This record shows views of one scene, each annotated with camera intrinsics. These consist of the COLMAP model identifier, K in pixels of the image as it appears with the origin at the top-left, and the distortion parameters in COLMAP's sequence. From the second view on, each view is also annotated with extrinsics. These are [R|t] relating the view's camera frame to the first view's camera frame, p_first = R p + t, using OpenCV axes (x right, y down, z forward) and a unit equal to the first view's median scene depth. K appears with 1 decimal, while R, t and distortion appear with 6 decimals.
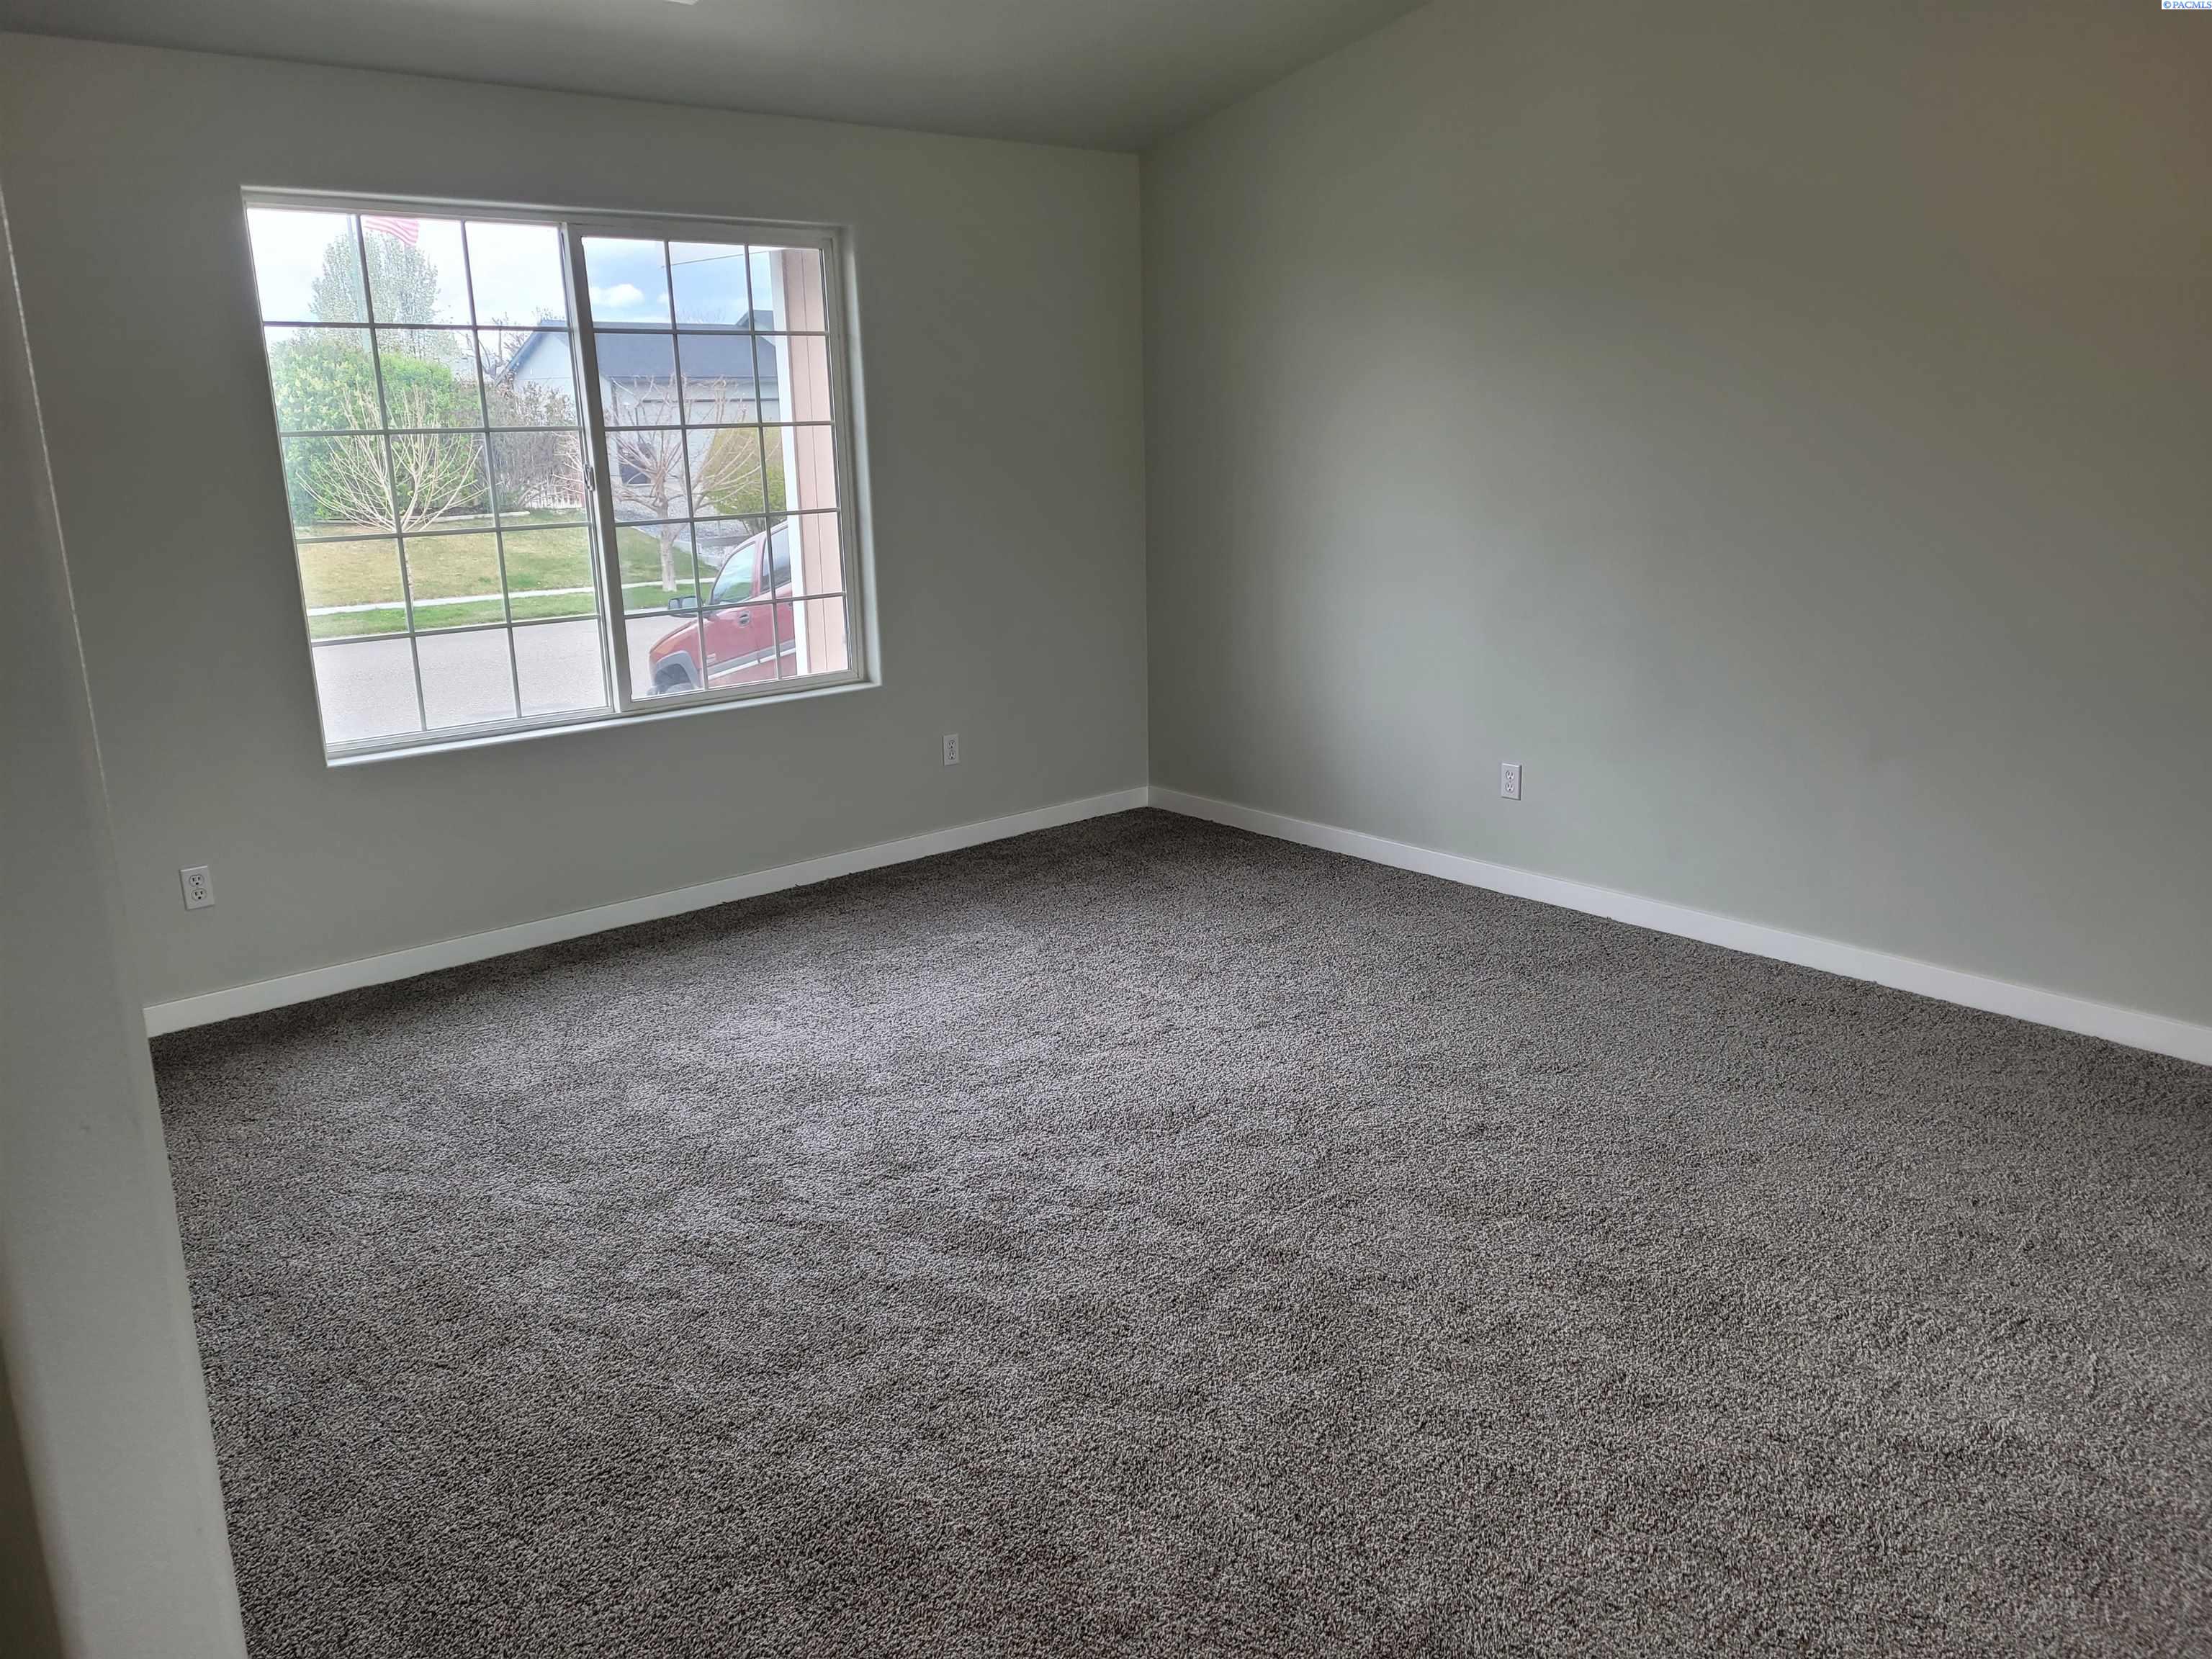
lens RADIAL K [[1662.8, 0, 1140.4], [0, 1662.8, 822.6], [0, 0, 1]] dist [0.044148, -0.007136]
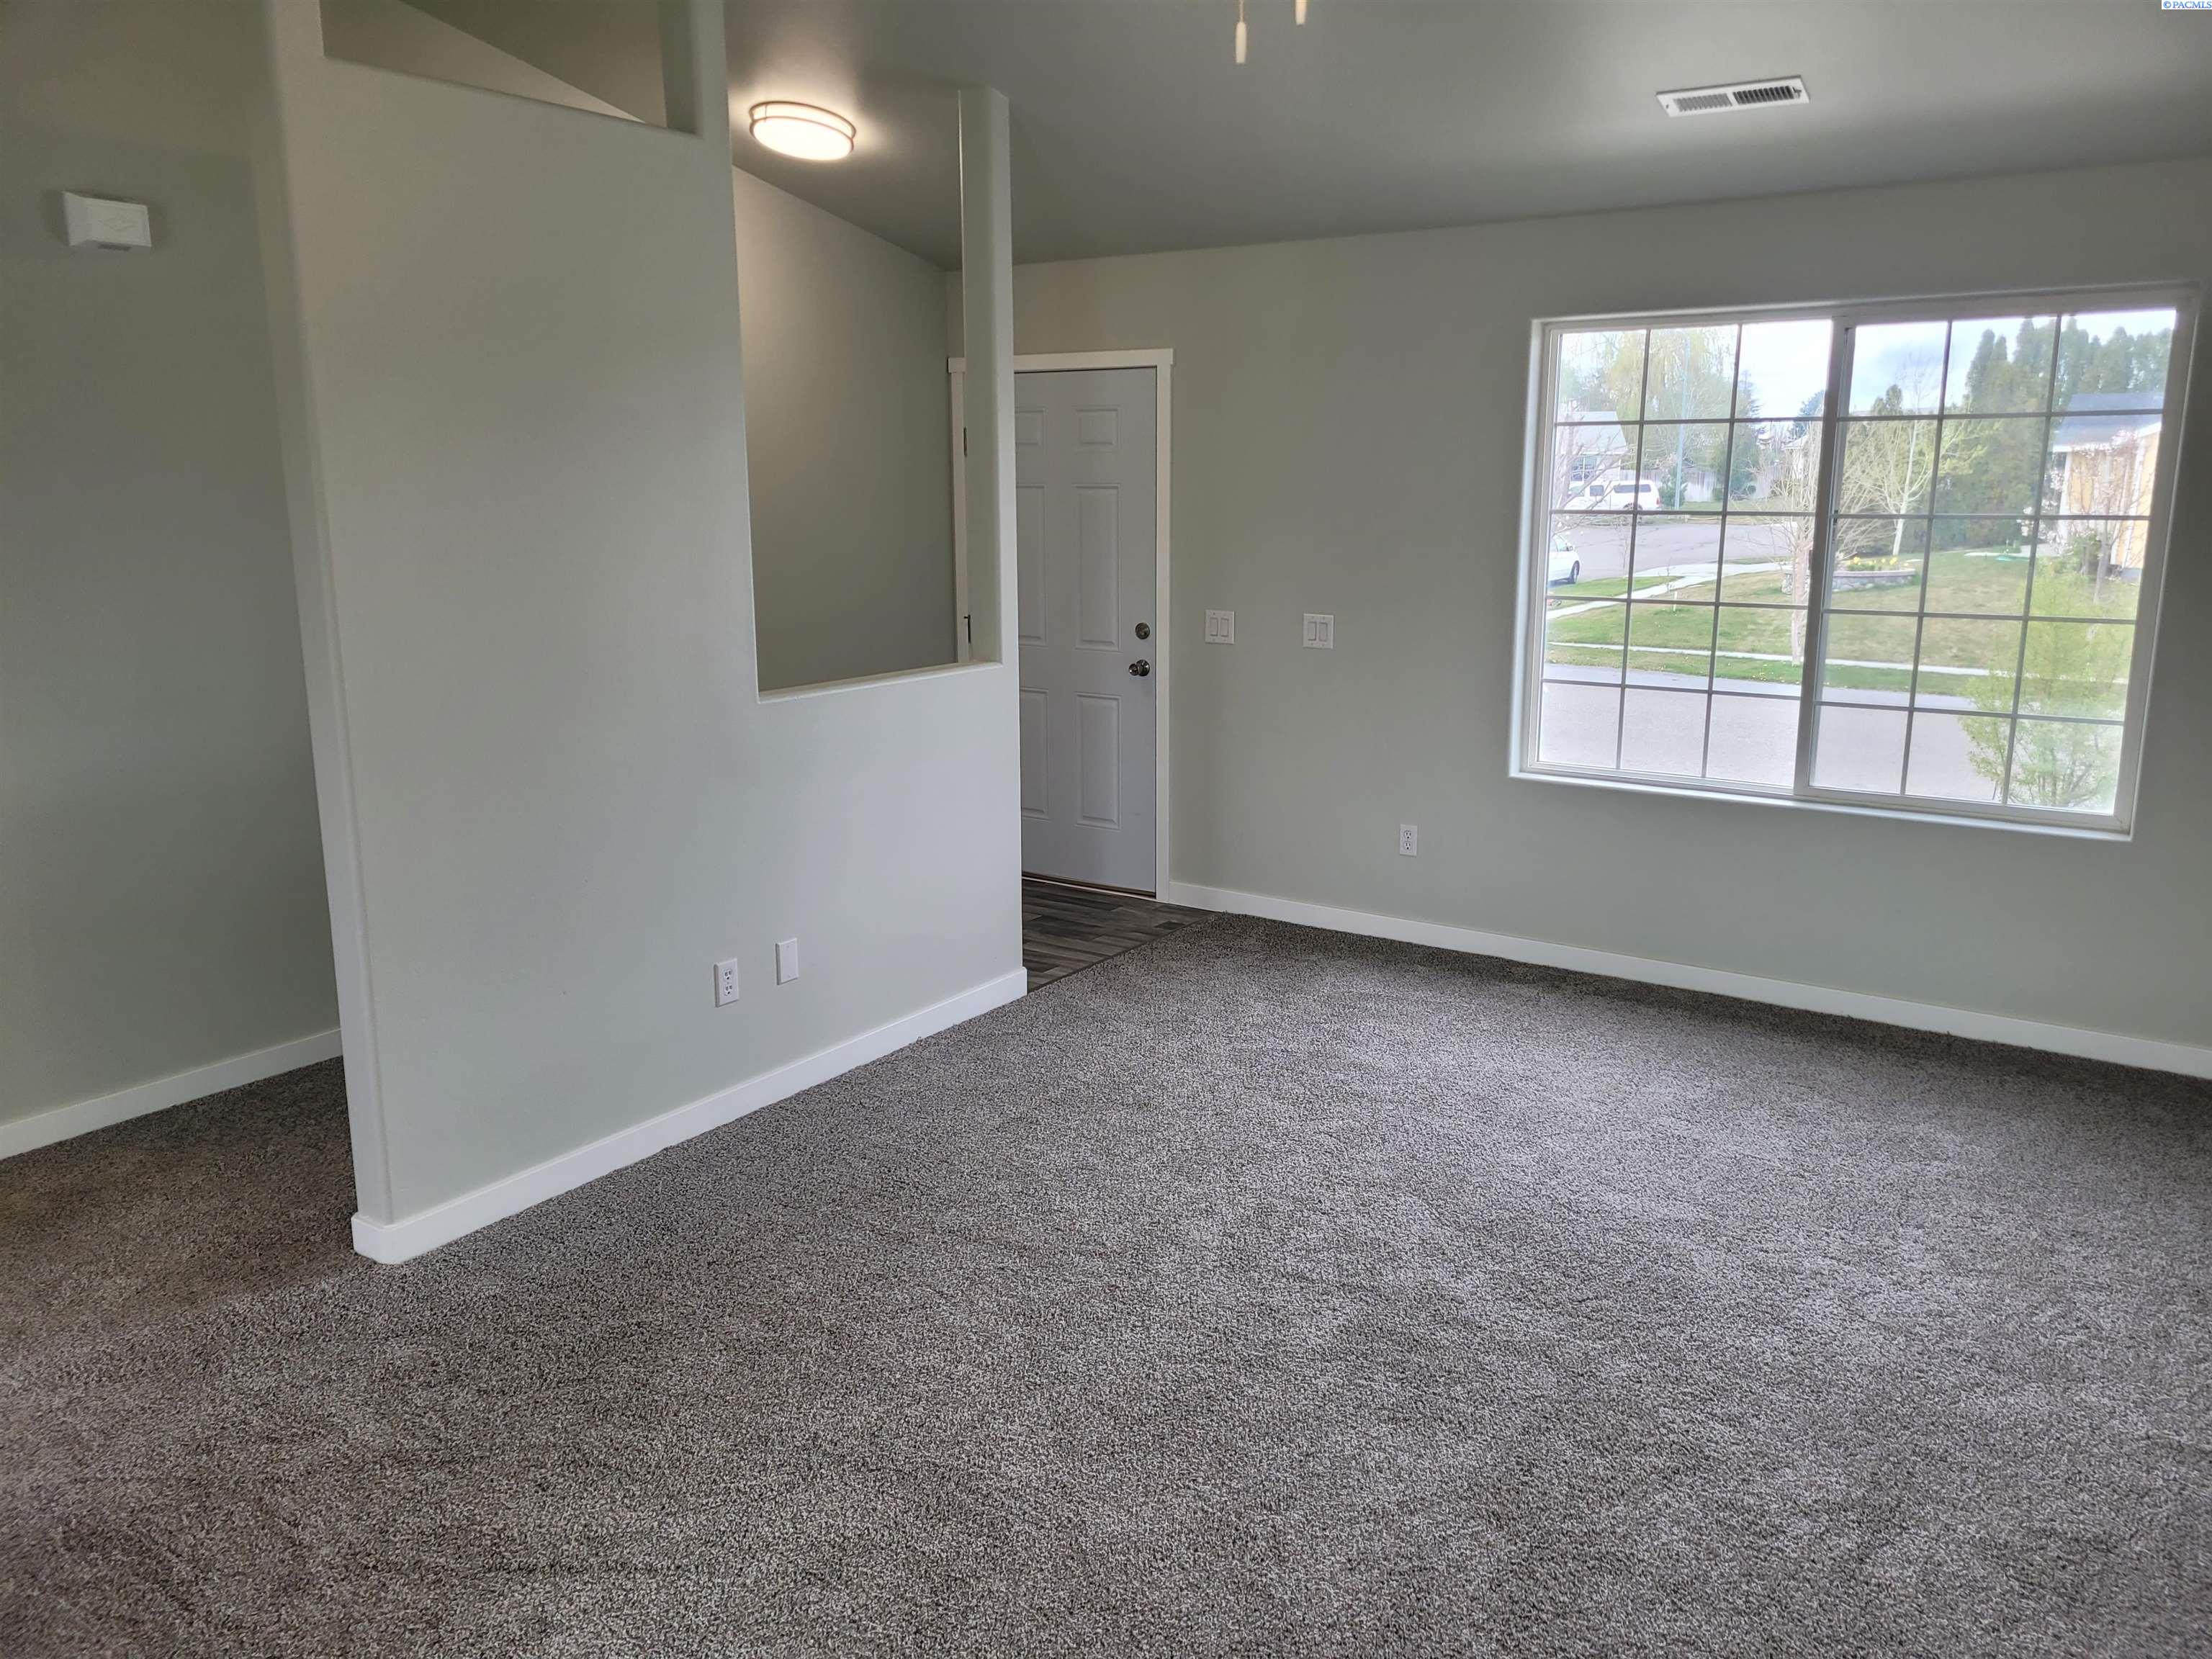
lens RADIAL K [[1662.8, 0, 1140.4], [0, 1662.8, 822.6], [0, 0, 1]] dist [0.044148, -0.007136]
pose [[0.243677, 0.214335, -0.945876, 0.579676], [-0.251360, 0.955907, 0.151852, -0.110675], [0.936717, 0.200753, 0.286808, 0.371044]]
